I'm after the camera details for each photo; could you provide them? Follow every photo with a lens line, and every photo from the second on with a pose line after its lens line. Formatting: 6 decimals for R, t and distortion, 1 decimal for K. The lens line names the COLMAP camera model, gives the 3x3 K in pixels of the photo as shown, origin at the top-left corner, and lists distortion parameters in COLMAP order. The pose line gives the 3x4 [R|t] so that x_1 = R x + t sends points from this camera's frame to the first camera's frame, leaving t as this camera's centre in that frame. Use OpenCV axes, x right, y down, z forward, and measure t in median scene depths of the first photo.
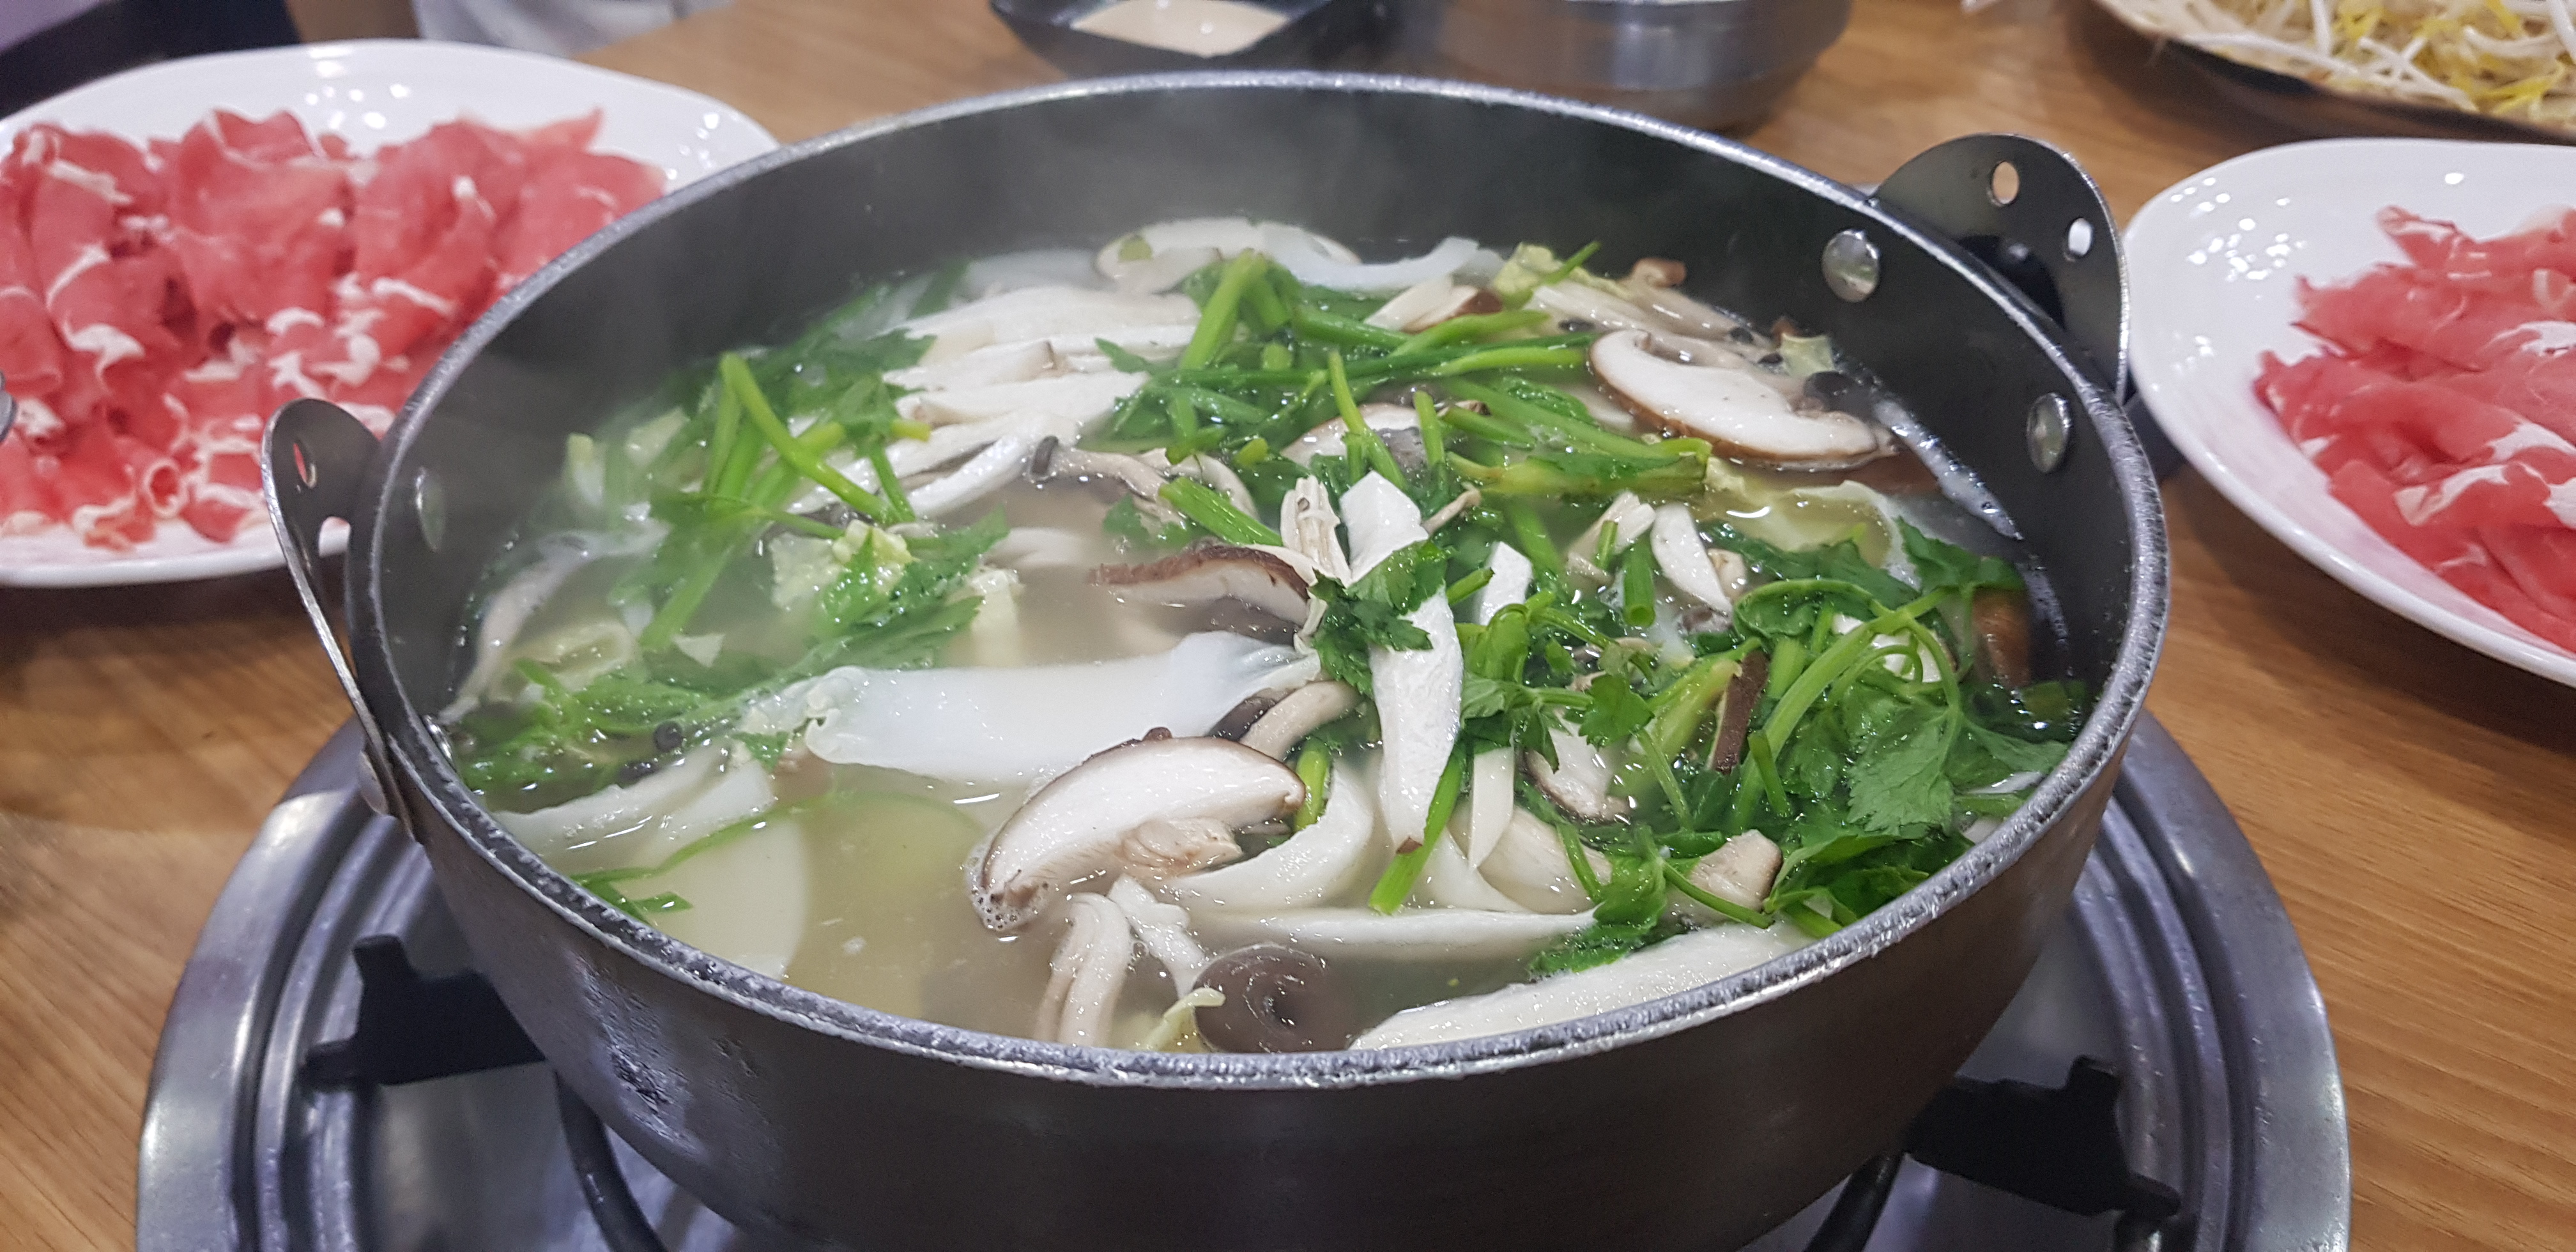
lens RADIAL K [[2194.8, 0, 1288.0], [0, 2194.8, 626.0], [0, 0, 1]] dist [0.166208, -0.276076]
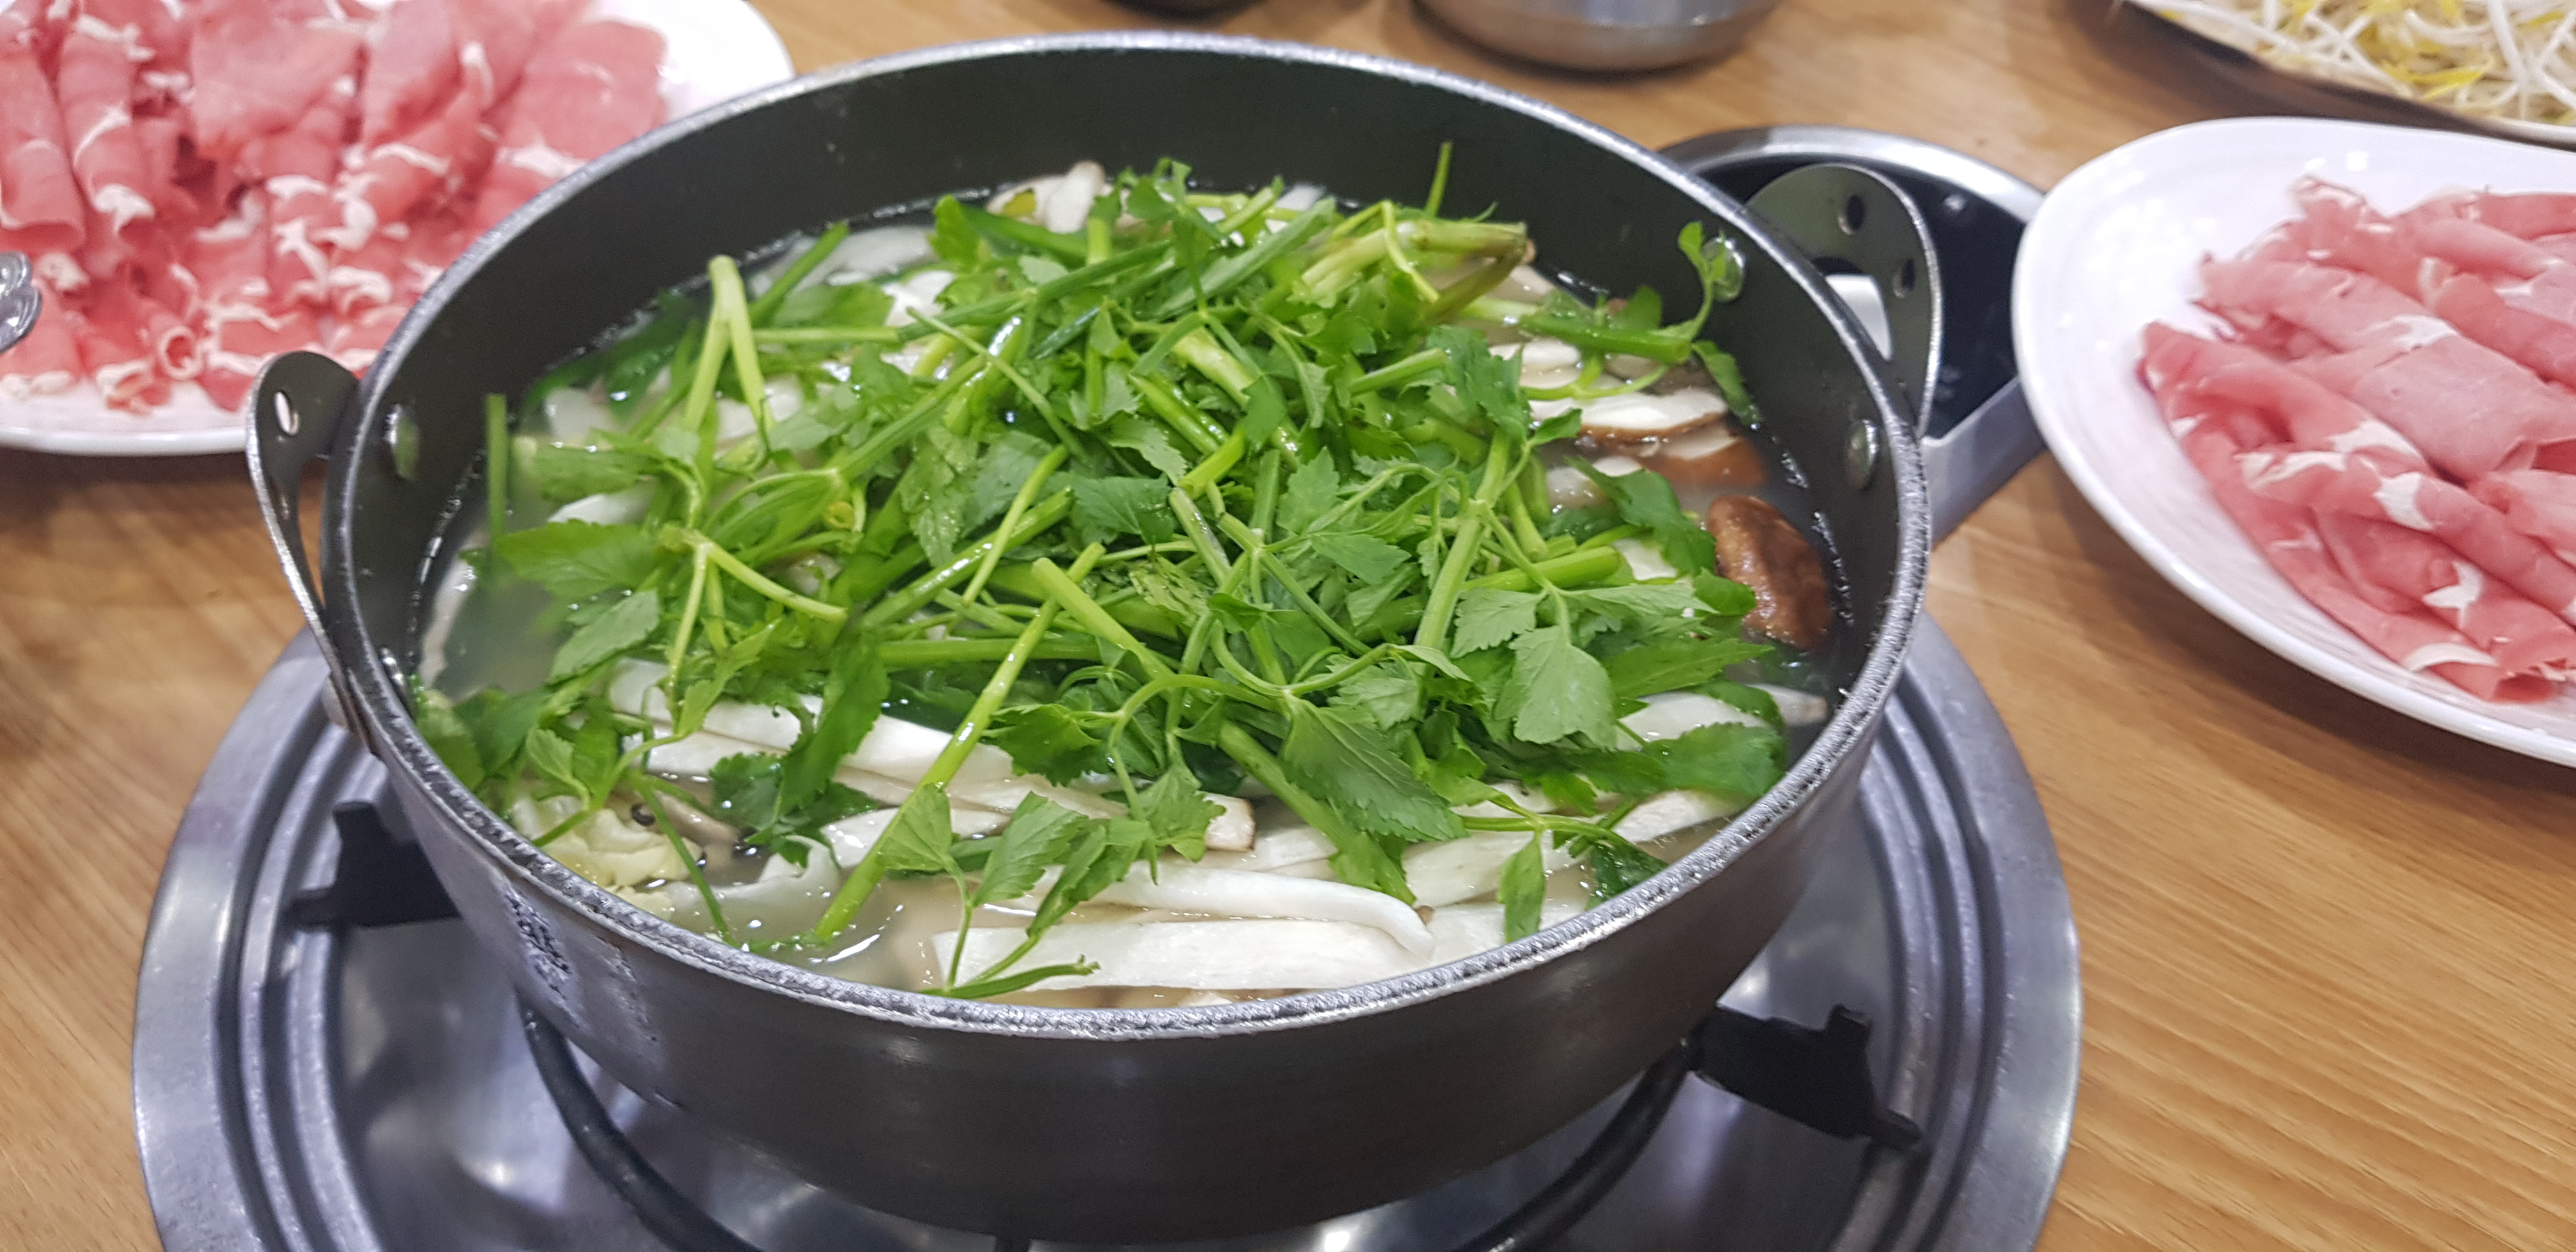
lens RADIAL K [[2194.8, 0, 1288.0], [0, 2194.8, 626.0], [0, 0, 1]] dist [0.166208, -0.276076]
pose [[0.997950, 0.063022, -0.011091, 0.067964], [-0.061830, 0.994317, 0.086660, -0.073321], [0.016489, -0.085797, 0.996176, -0.104946]]
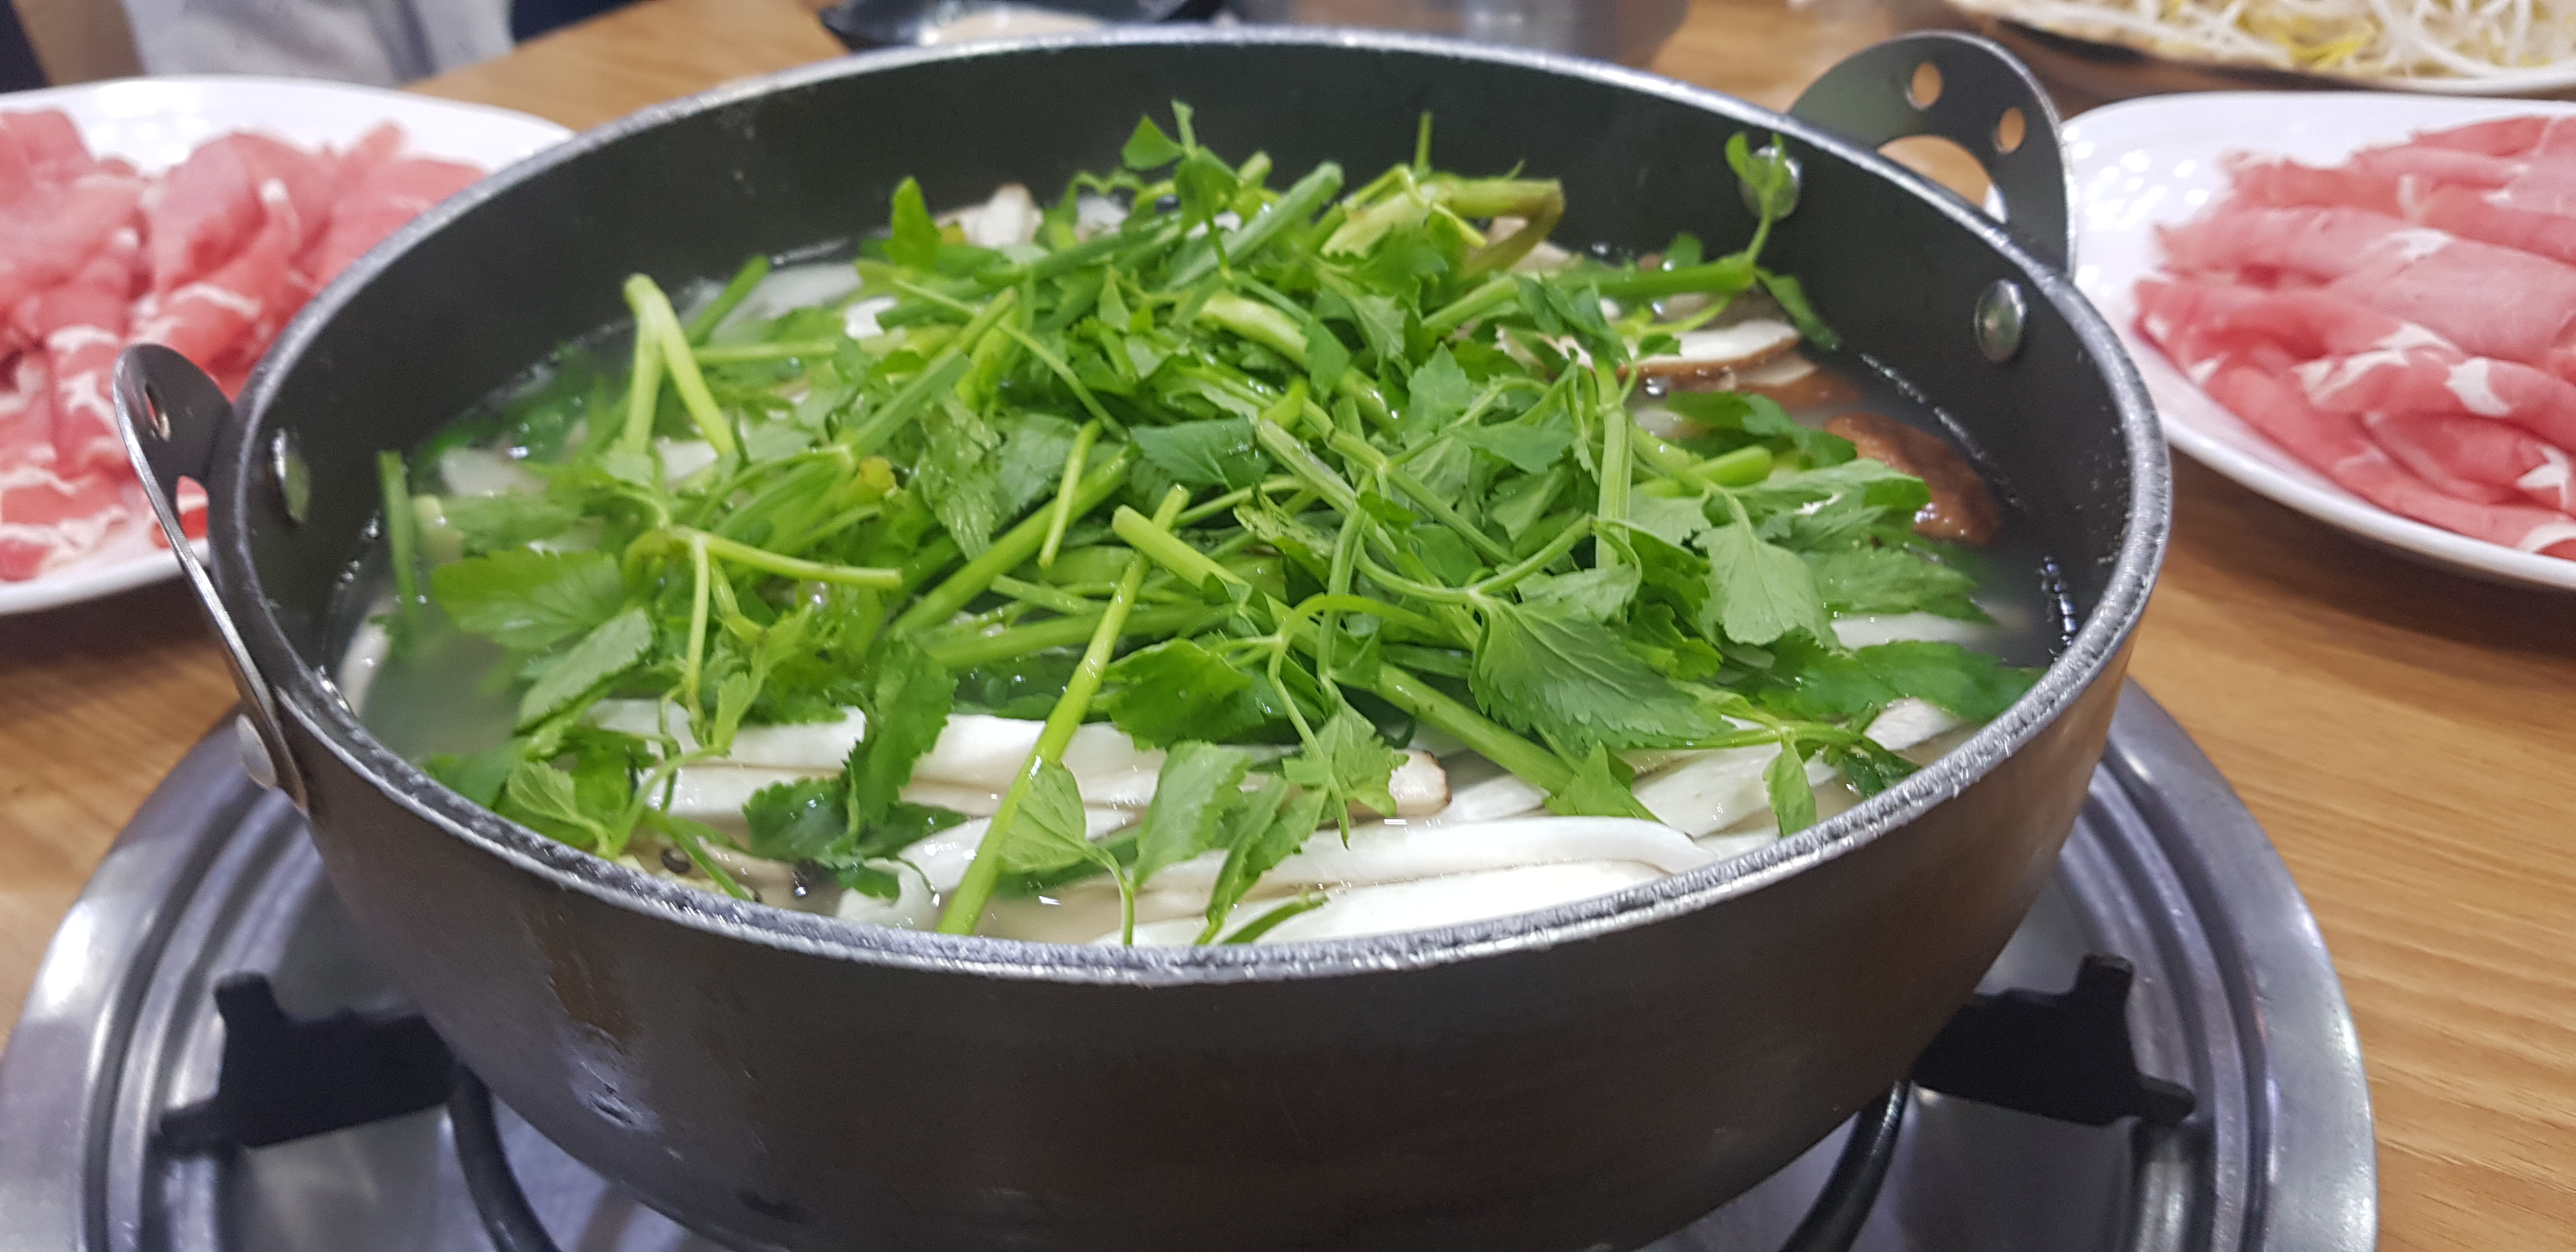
lens RADIAL K [[2213.0, 0, 1344.8], [0, 2213.0, 573.3], [0, 0, 1]] dist [0.156010, -0.283241]
pose [[0.992359, -0.058959, 0.108382, -0.055699], [0.065582, 0.996126, -0.058586, 0.057984], [-0.104508, 0.065246, 0.992382, 0.051543]]
